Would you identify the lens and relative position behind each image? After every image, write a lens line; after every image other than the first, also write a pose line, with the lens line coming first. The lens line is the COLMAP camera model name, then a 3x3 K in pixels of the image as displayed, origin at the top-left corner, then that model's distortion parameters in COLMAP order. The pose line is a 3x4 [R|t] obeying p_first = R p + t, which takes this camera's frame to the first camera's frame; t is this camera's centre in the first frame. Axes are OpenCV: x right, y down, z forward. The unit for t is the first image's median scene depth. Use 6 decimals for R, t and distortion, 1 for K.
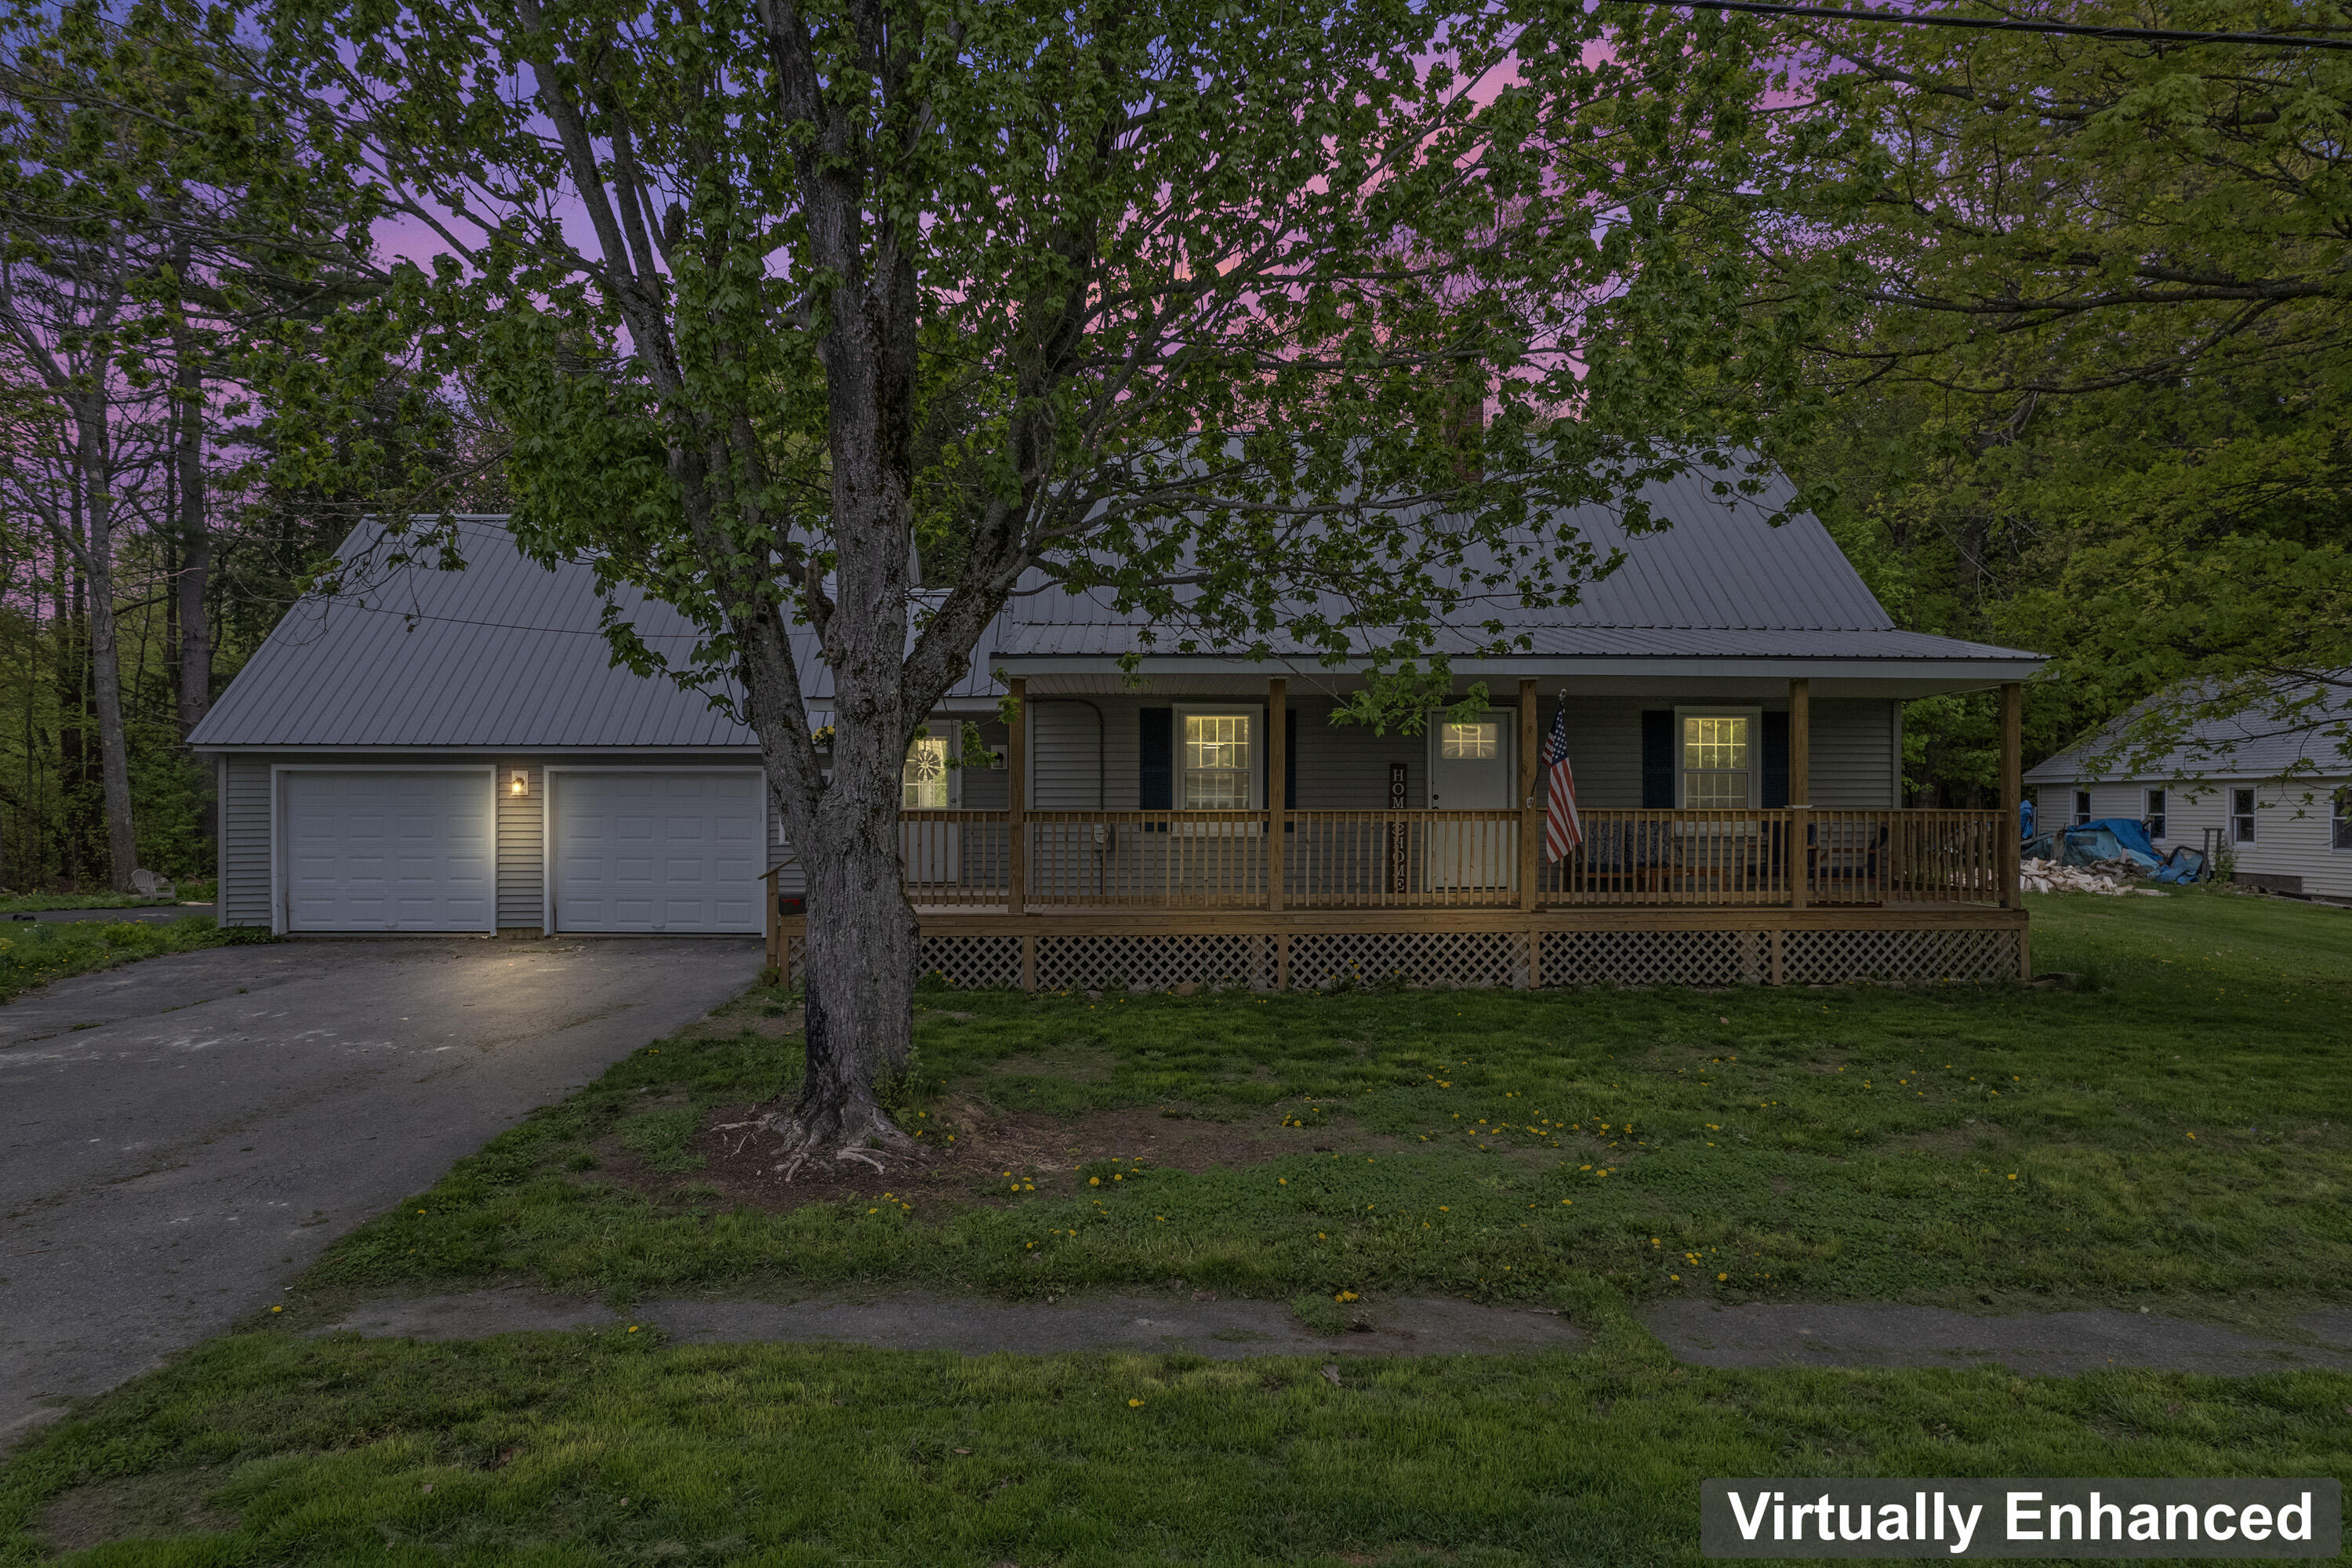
lens RADIAL K [[1507.1, 0, 1176.0], [0, 1507.1, 784.0], [0, 0, 1]] dist [-0.097313, 0.095004]
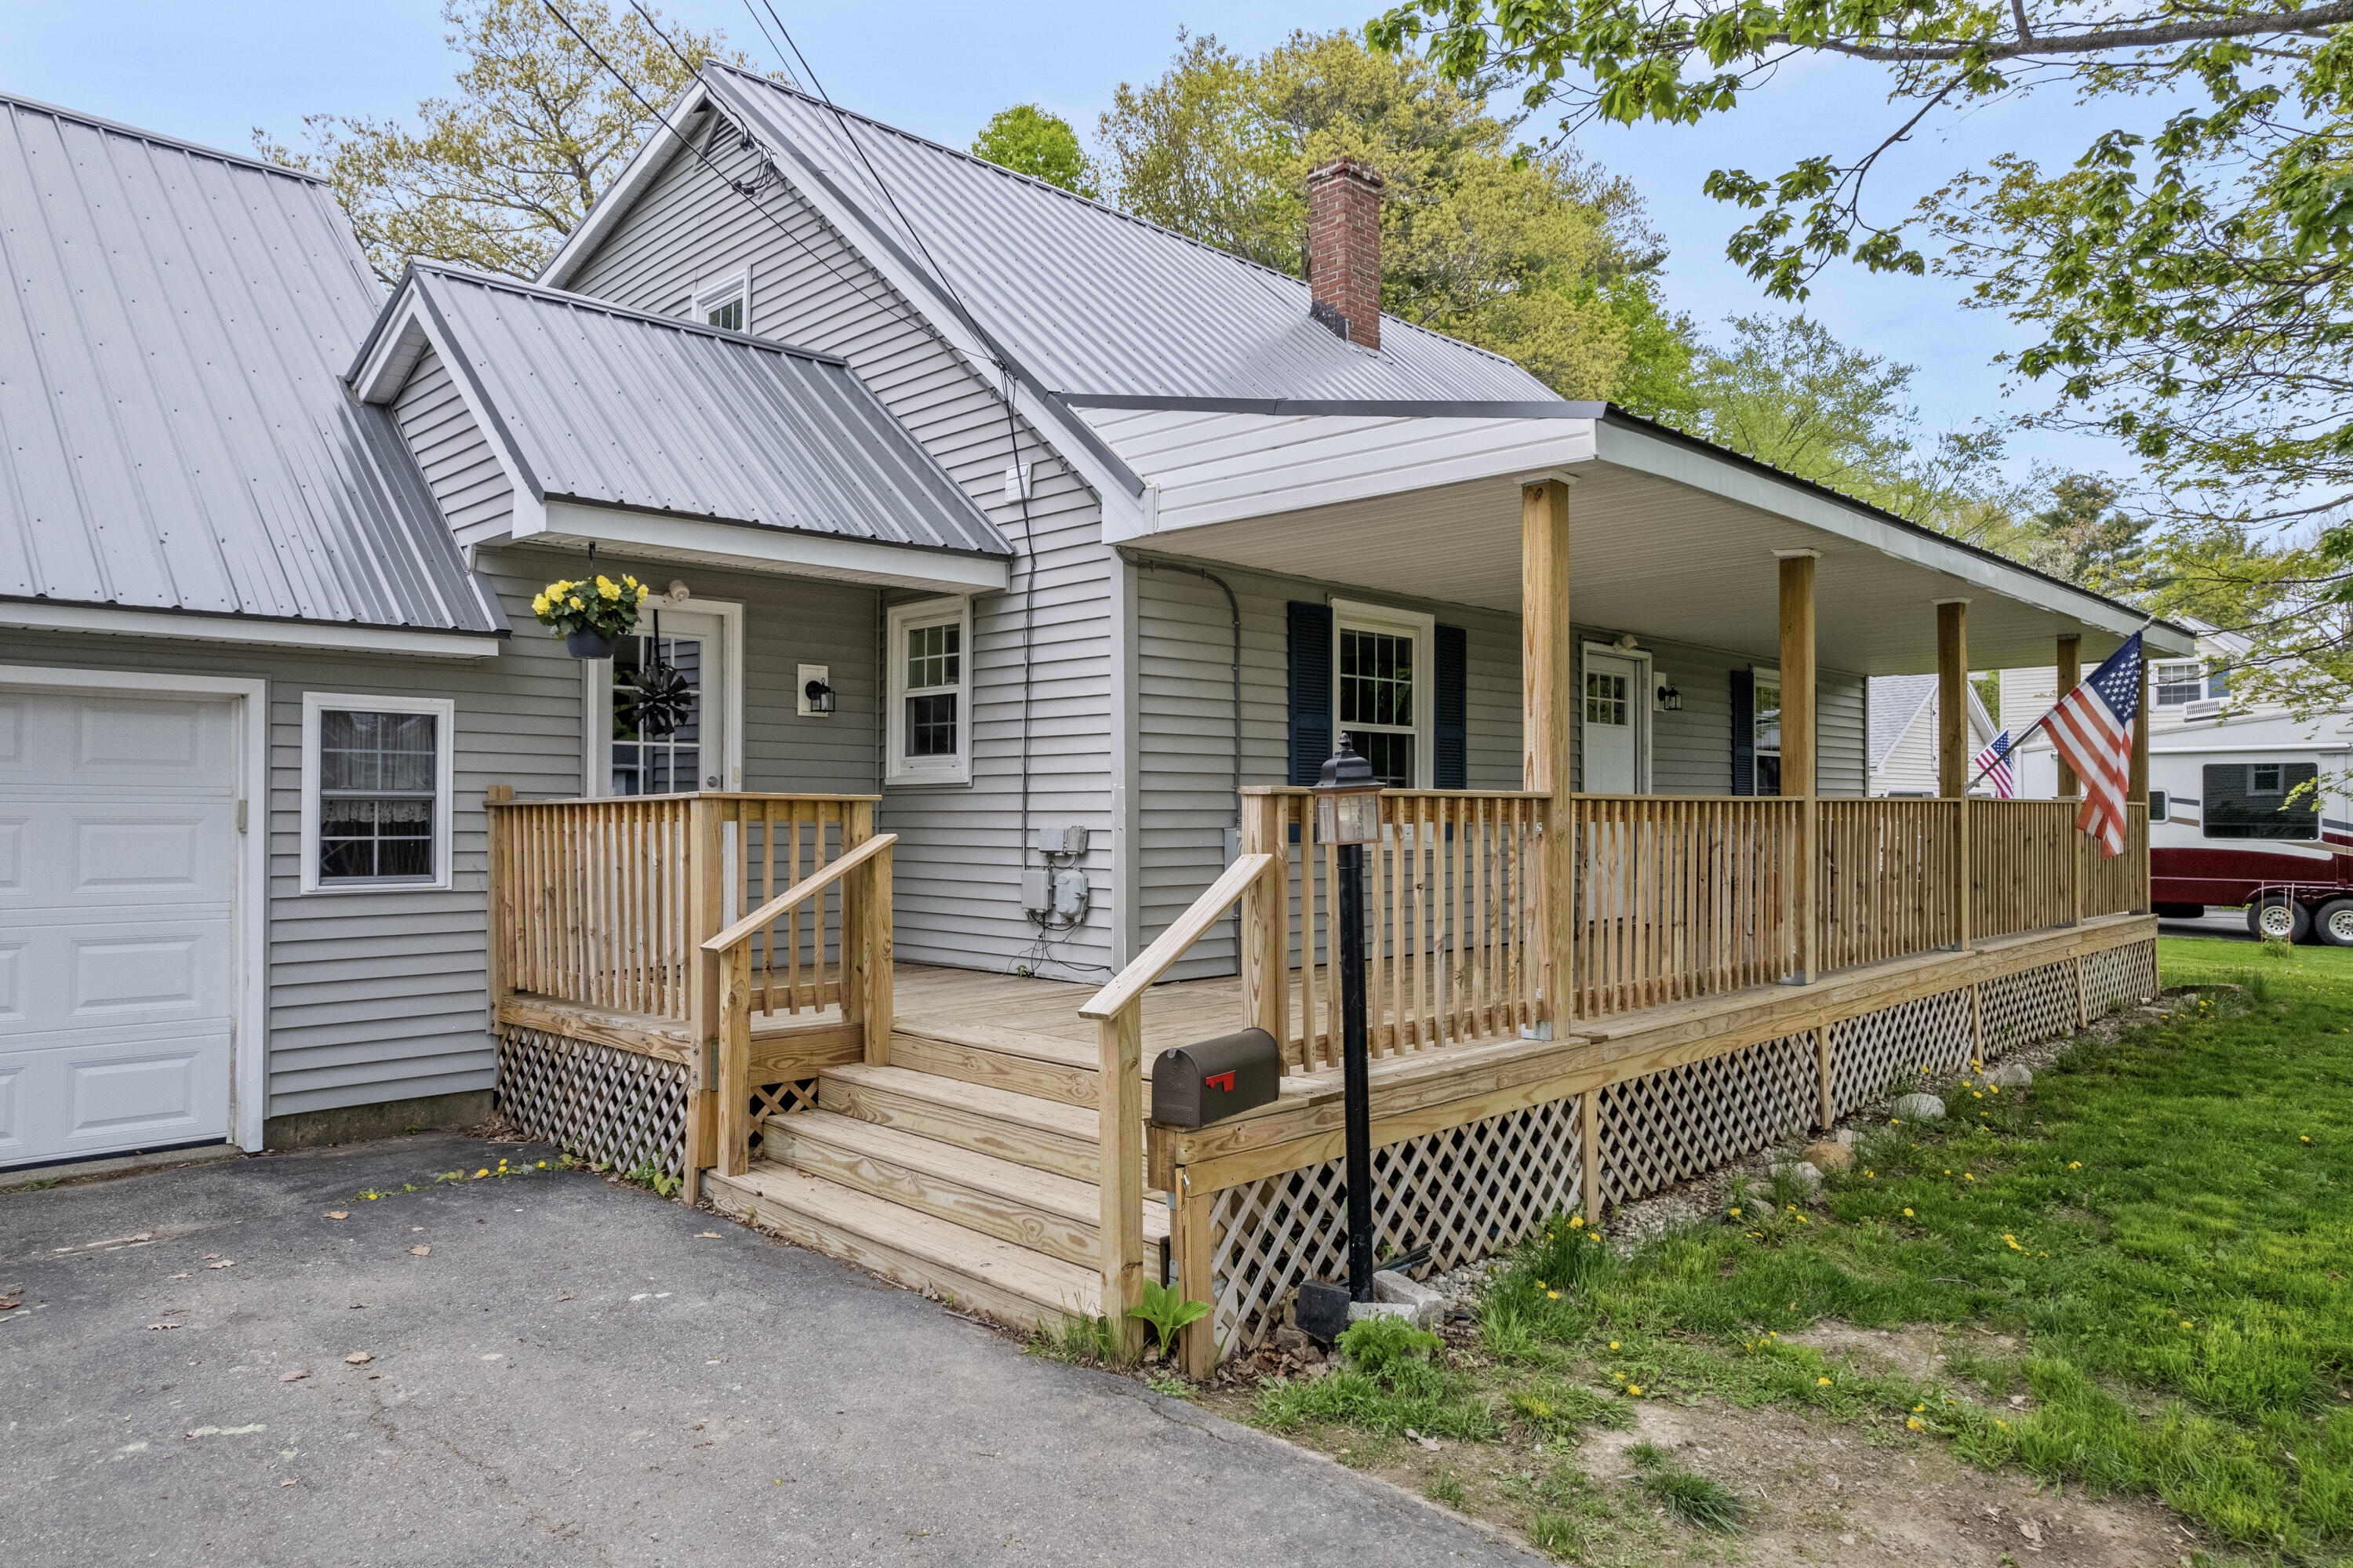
lens RADIAL K [[1507.8, 0, 1176.5], [0, 1507.8, 784.0], [0, 0, 1]] dist [-0.097313, 0.095004]
pose [[0.728257, 0.011764, 0.685203, -0.364379], [-0.005699, 0.999922, -0.011110, 0.016432], [-0.685281, 0.004186, 0.728267, 0.593355]]
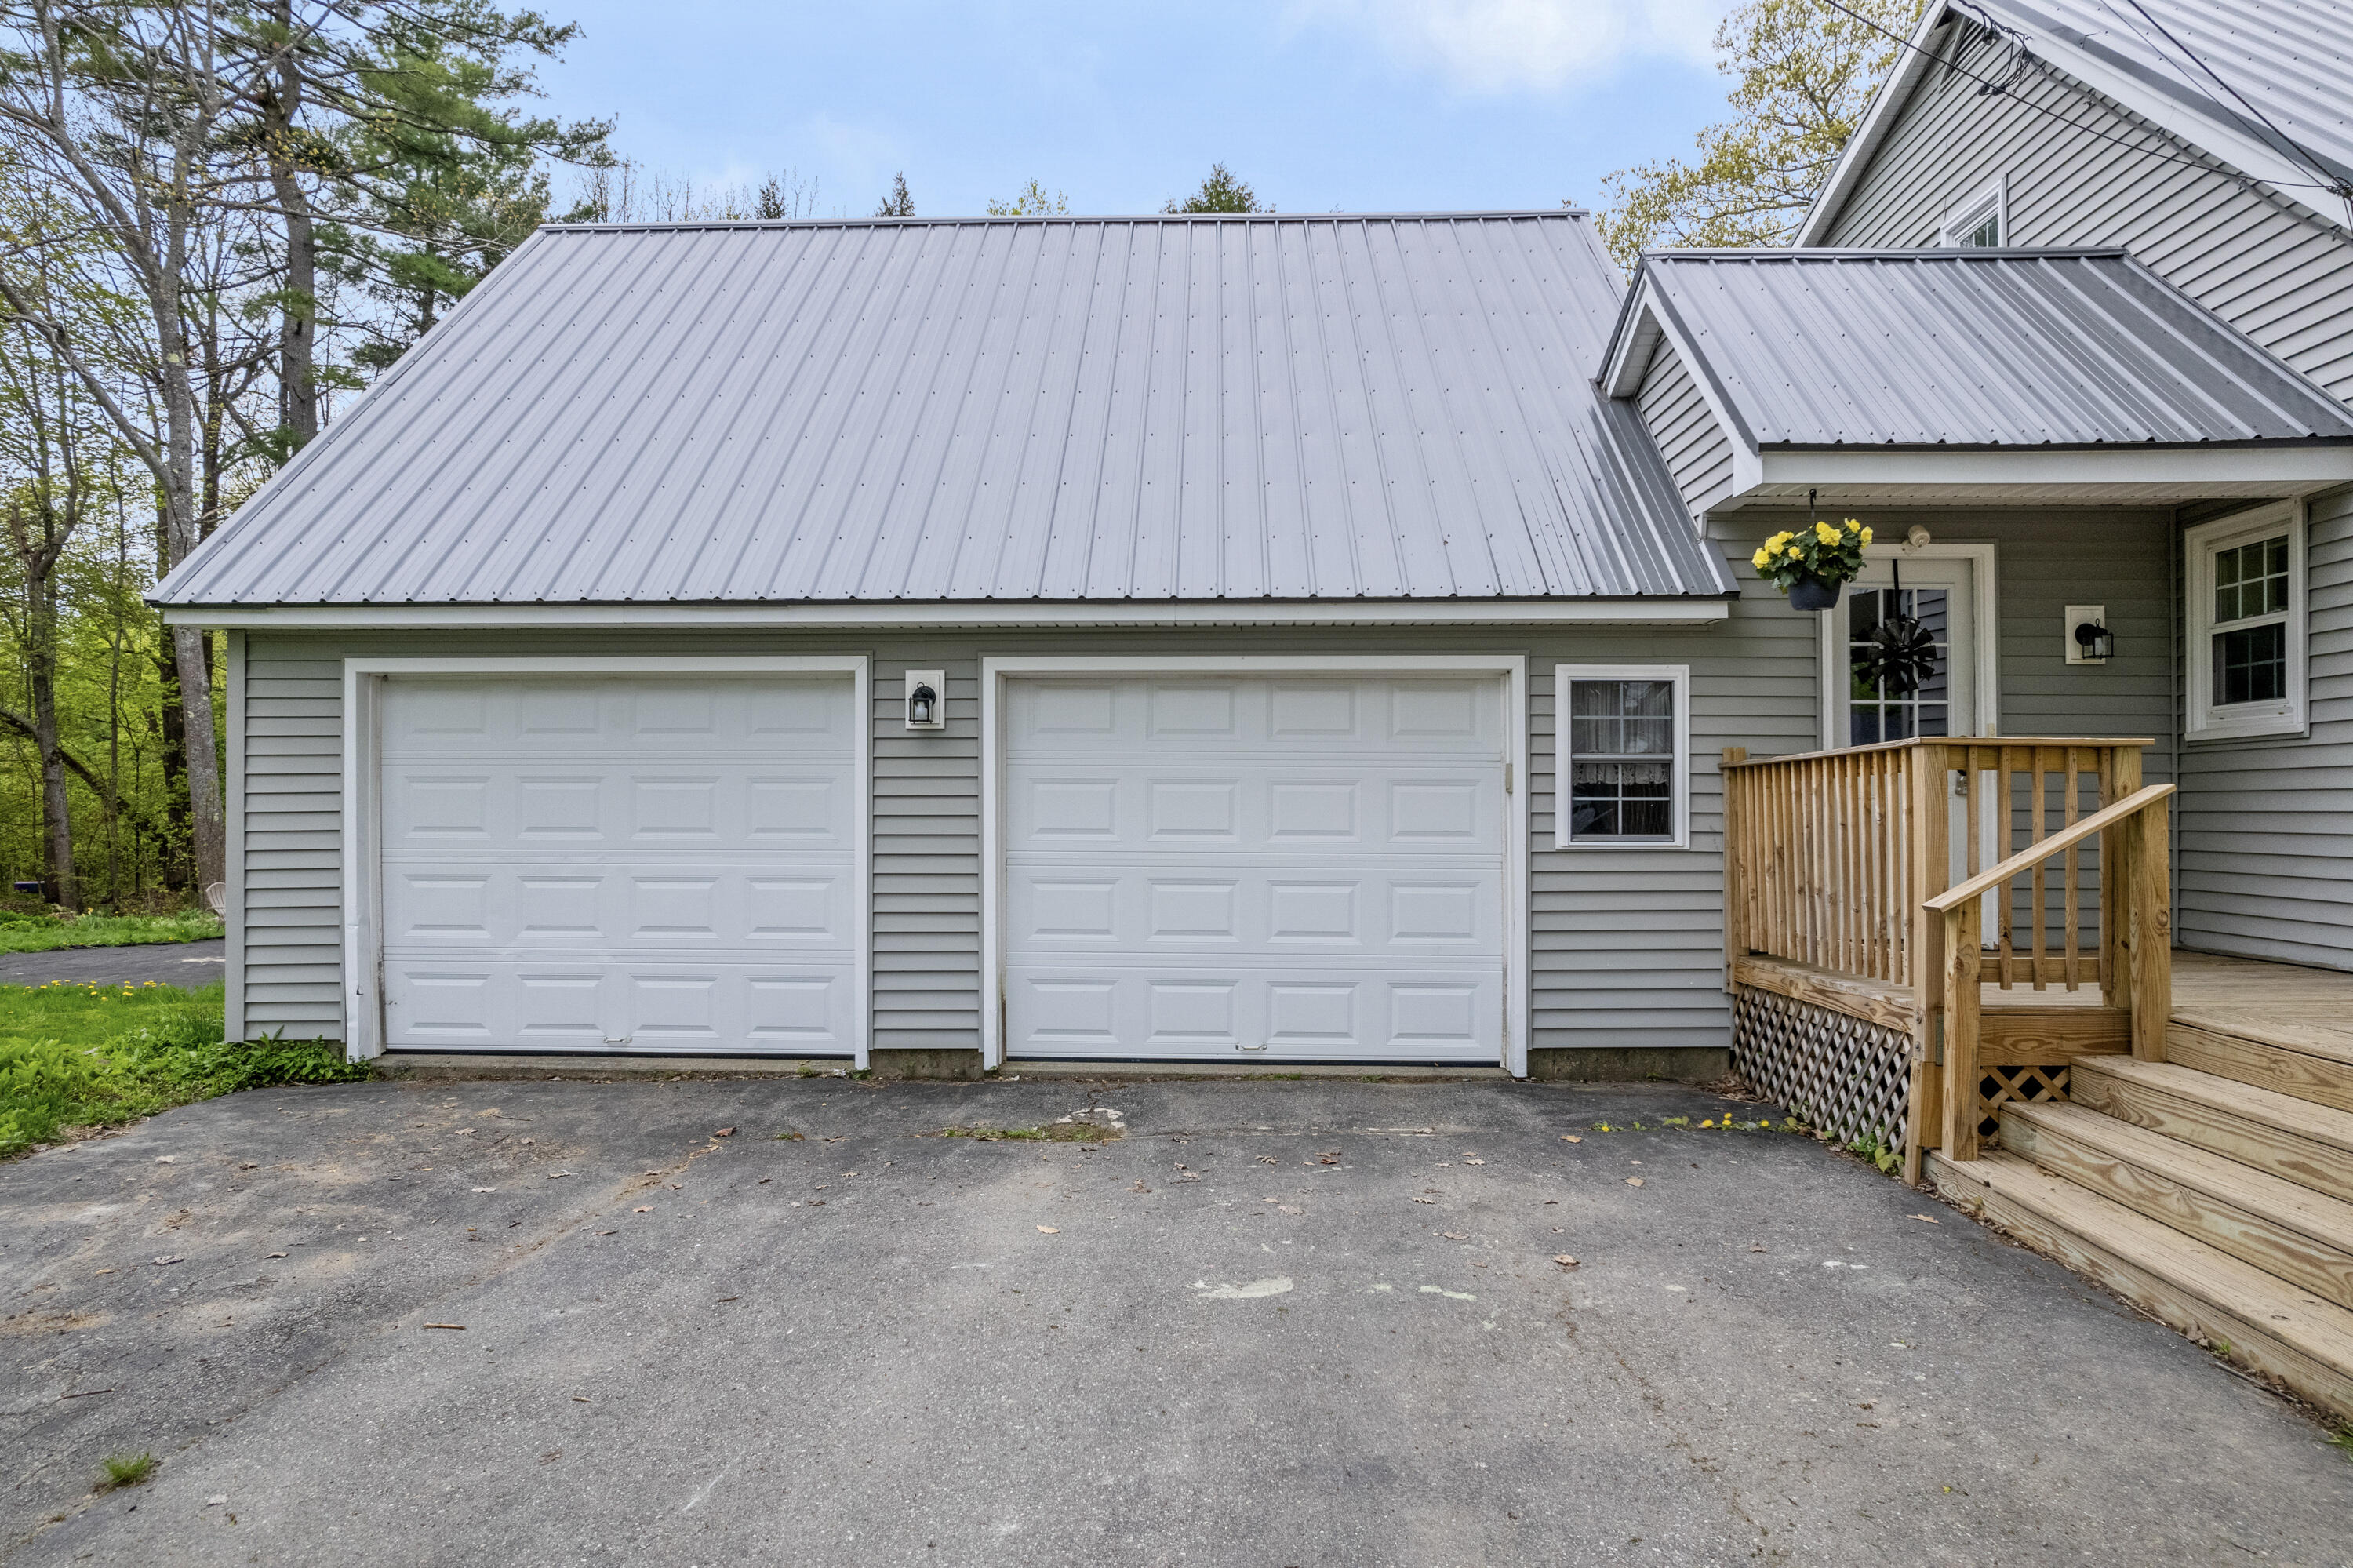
lens RADIAL K [[1495.7, 0, 1170.4], [0, 1495.7, 793.1], [0, 0, 1]] dist [-0.096137, 0.073584]
pose [[0.997343, -0.001489, -0.072831, -0.346599], [0.001623, 0.999997, 0.001781, 0.025045], [0.072828, -0.001895, 0.997343, 0.597590]]
